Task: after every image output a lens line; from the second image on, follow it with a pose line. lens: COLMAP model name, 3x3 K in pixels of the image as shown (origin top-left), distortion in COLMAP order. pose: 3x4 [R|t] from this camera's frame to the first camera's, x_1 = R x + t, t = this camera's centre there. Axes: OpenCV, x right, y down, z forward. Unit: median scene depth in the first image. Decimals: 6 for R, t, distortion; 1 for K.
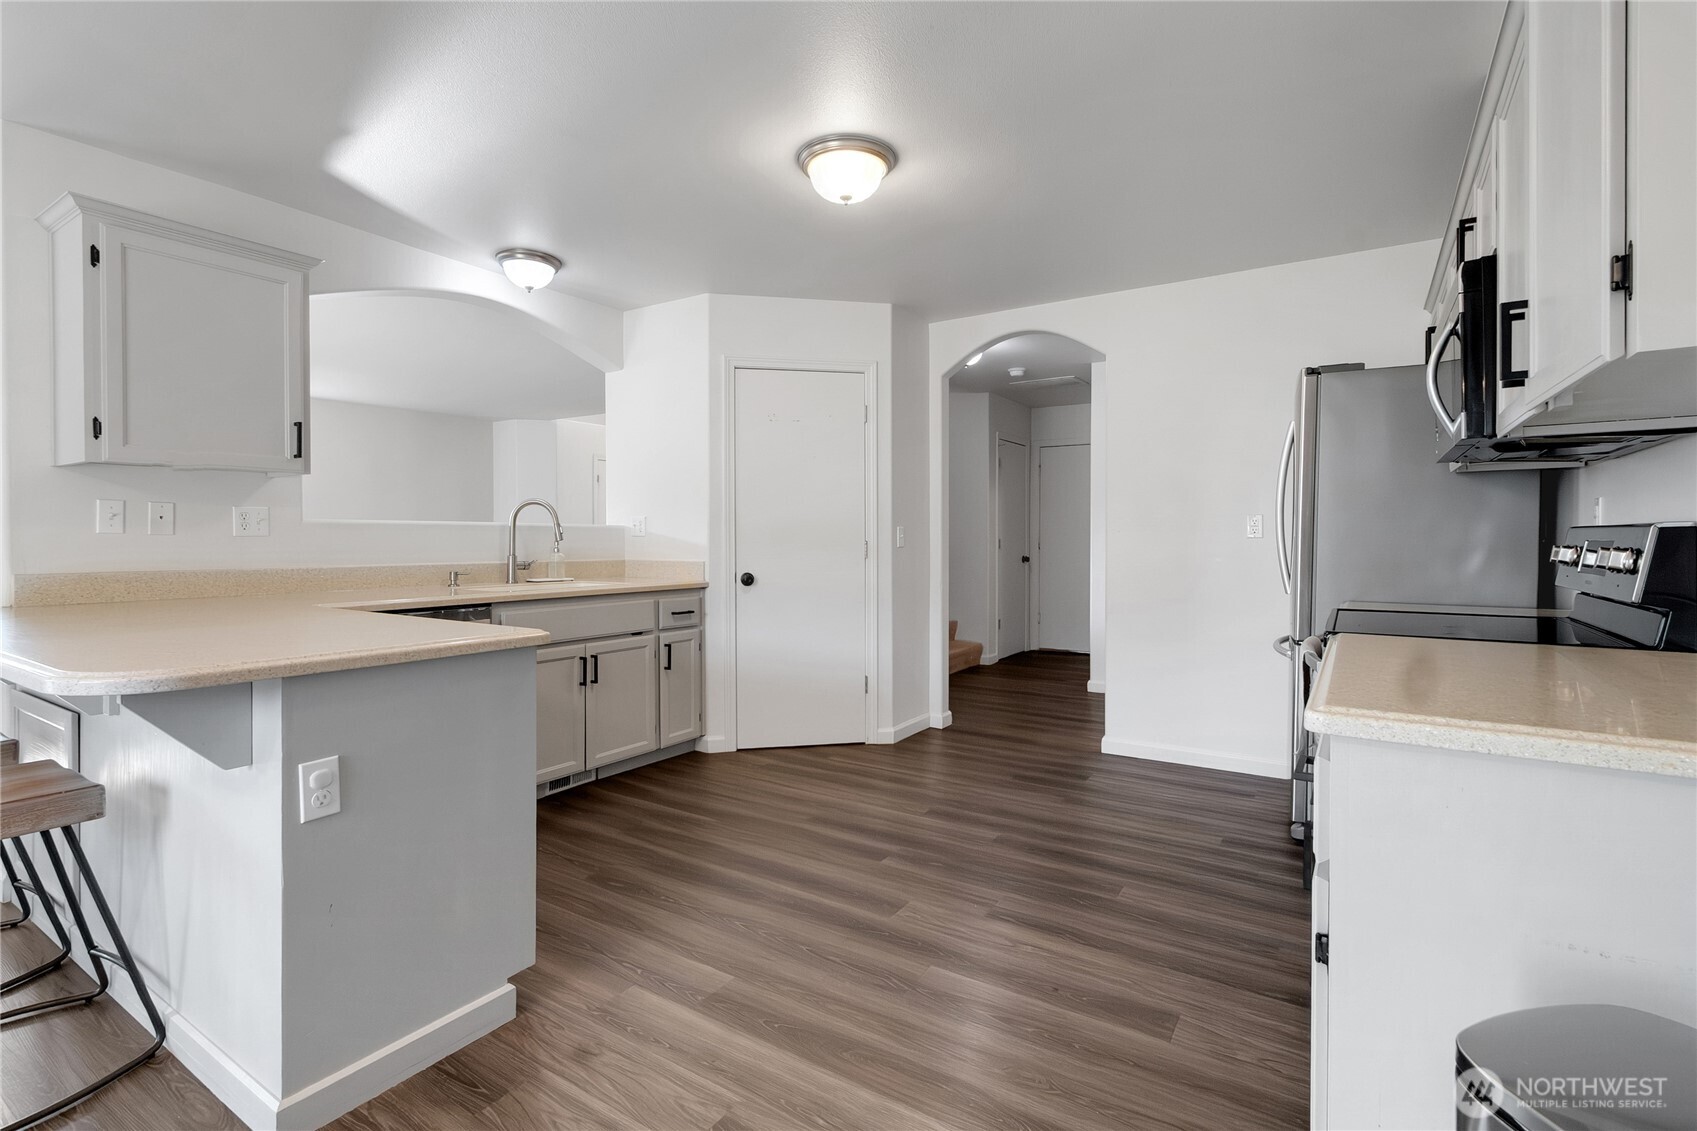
lens RADIAL K [[799.2, 0, 843.2], [0, 799.2, 548.4], [0, 0, 1]] dist [0.003365, 0.000257]
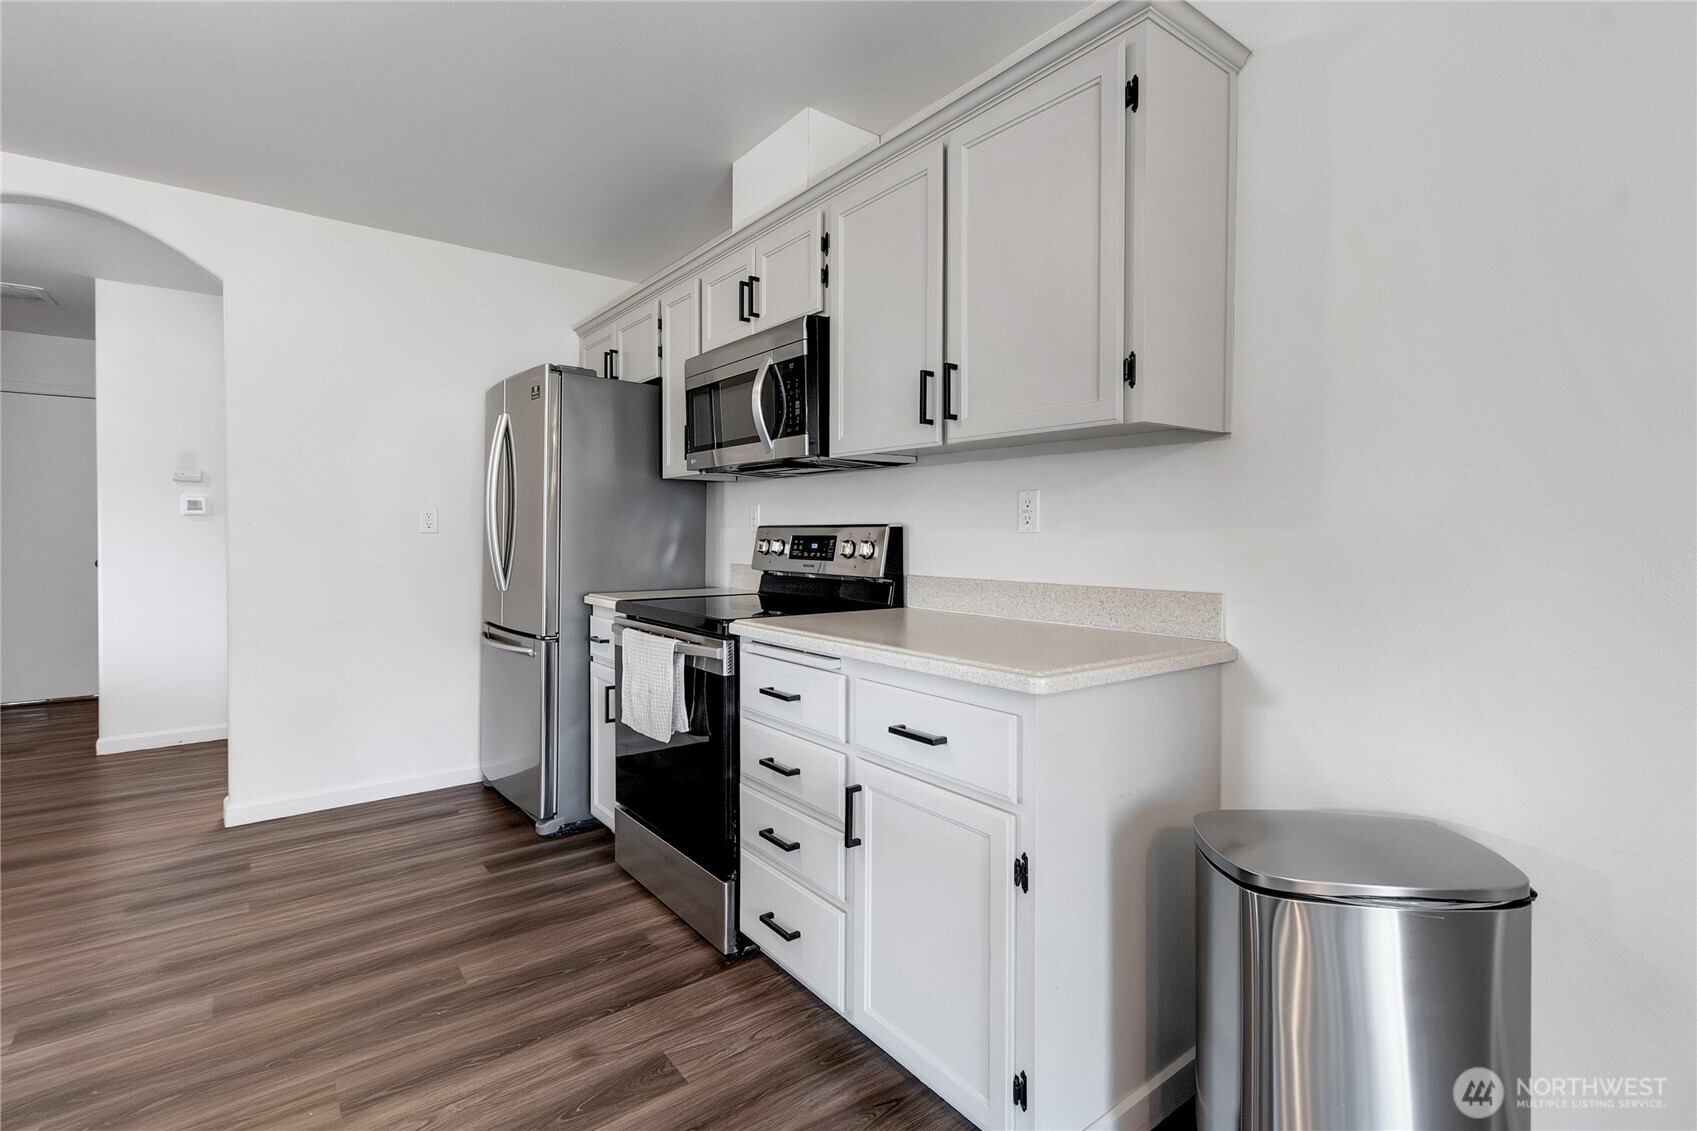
lens RADIAL K [[788.1, 0, 837.1], [0, 788.1, 548.7], [0, 0, 1]] dist [0.002782, 0.000802]
pose [[0.336455, -0.017741, 0.941532, -0.235288], [0.010812, 0.999829, 0.014976, -0.005473], [-0.941637, 0.005141, 0.336589, 0.331745]]
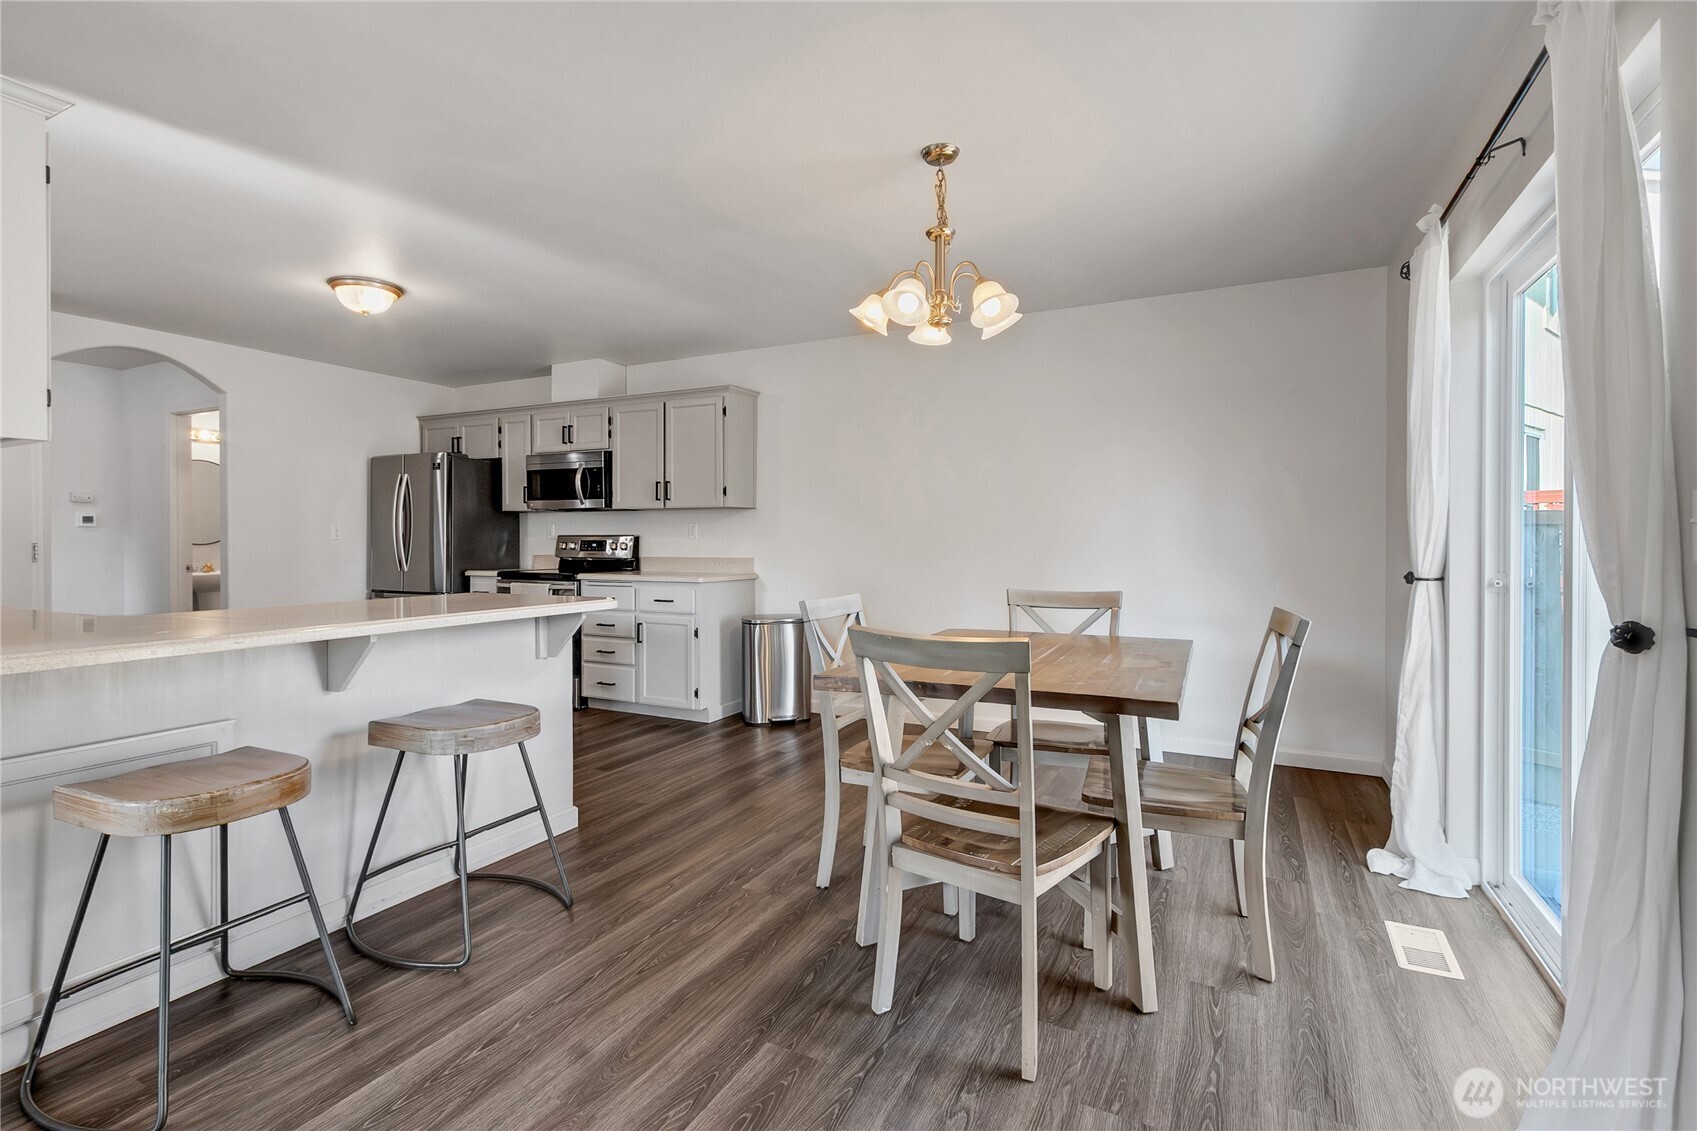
lens RADIAL K [[788.1, 0, 837.1], [0, 788.1, 548.7], [0, 0, 1]] dist [0.002782, 0.000802]
pose [[-0.105692, -0.014698, 0.994290, -1.453368], [0.013348, 0.999780, 0.016198, -0.010135], [-0.994309, 0.014984, -0.105473, 0.262903]]
